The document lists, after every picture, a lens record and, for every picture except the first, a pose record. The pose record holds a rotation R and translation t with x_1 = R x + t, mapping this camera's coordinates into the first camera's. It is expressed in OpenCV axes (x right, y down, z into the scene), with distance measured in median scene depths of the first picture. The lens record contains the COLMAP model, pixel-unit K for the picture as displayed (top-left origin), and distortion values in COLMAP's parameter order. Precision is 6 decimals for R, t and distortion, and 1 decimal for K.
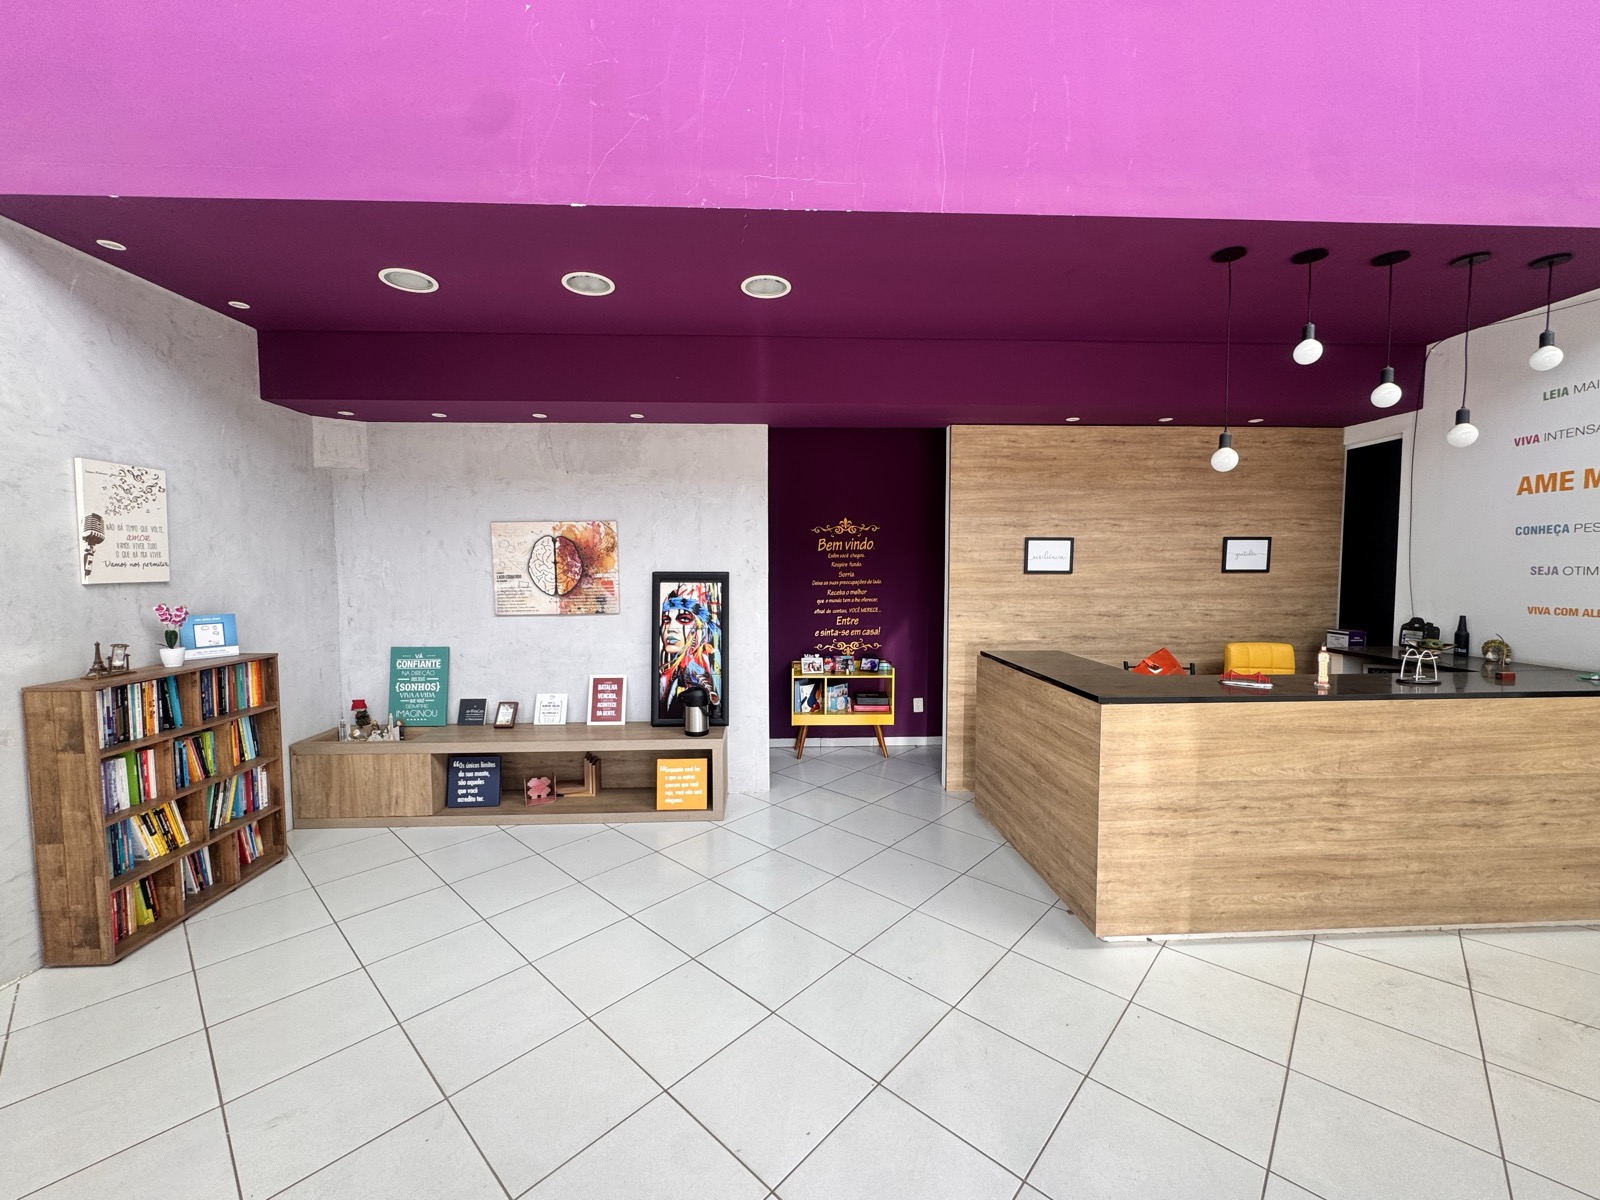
lens RADIAL K [[636.2, 0, 801.2], [0, 636.2, 598.0], [0, 0, 1]] dist [-0.001591, -0.000751]
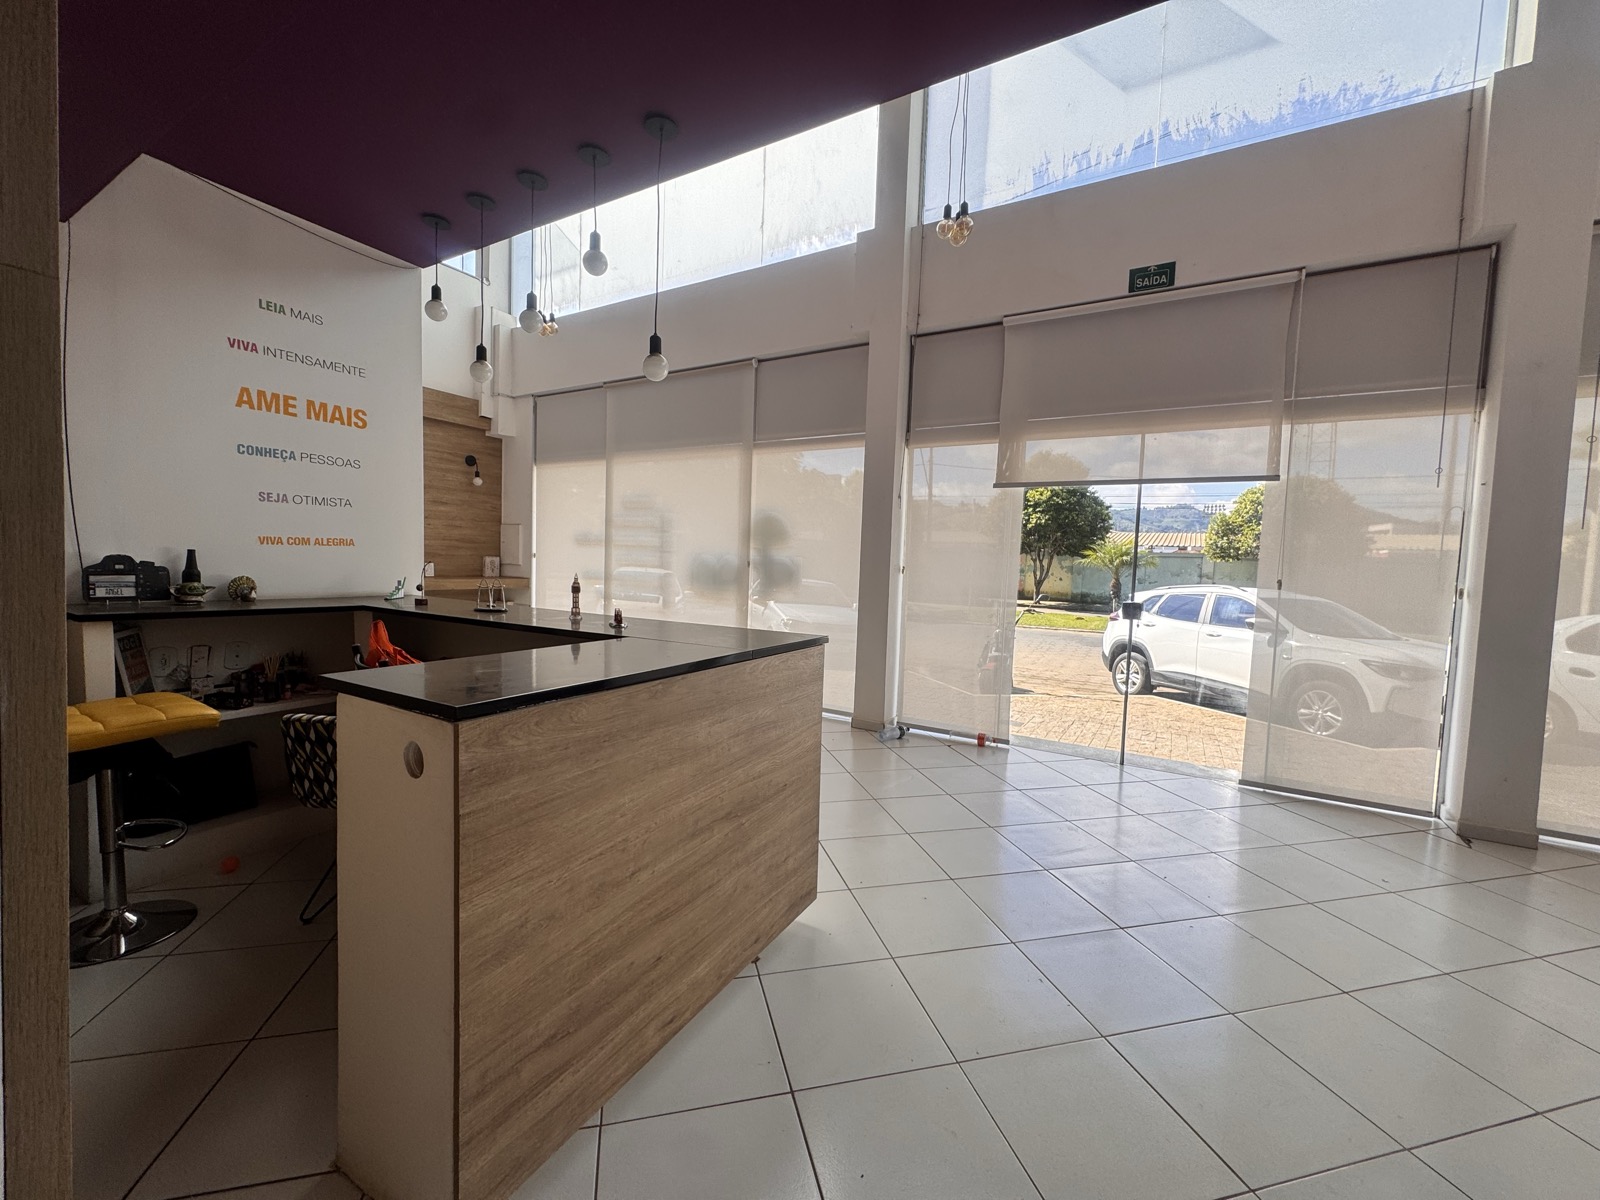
lens RADIAL K [[636.2, 0, 799.1], [0, 636.2, 600.5], [0, 0, 1]] dist [-0.001591, -0.000751]
pose [[-0.834907, -0.060540, 0.547052, 0.004339], [-0.003417, 0.994483, 0.104841, 0.006020], [-0.550381, 0.085663, -0.830507, 1.171899]]
